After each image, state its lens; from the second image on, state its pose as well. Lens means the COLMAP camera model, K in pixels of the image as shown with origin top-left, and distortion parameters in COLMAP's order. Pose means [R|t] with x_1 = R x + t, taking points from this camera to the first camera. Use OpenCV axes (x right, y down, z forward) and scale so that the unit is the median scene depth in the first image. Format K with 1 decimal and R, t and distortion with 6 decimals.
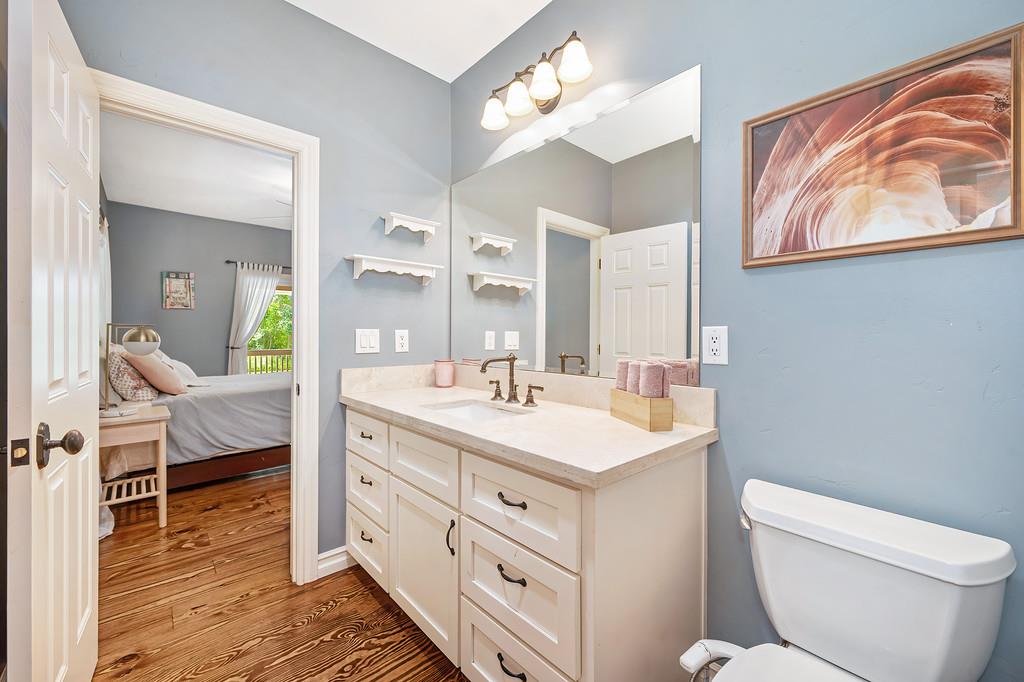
lens RADIAL K [[403.4, 0, 515.3], [0, 403.4, 334.8], [0, 0, 1]] dist [-0.003930, 0.001086]
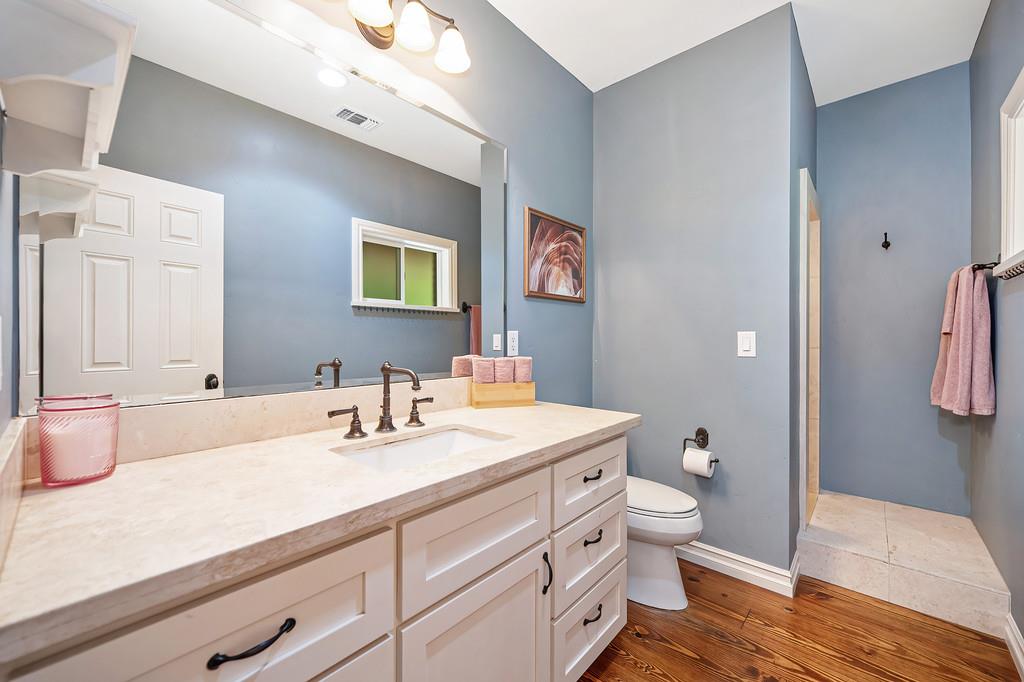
lens RADIAL K [[403.4, 0, 515.2], [0, 403.4, 337.0], [0, 0, 1]] dist [-0.003930, 0.001086]
pose [[-0.100809, 0.001949, 0.994904, -0.774722], [-0.005322, 0.999983, -0.002499, 0.003209], [-0.994892, -0.005546, -0.100797, 0.891512]]
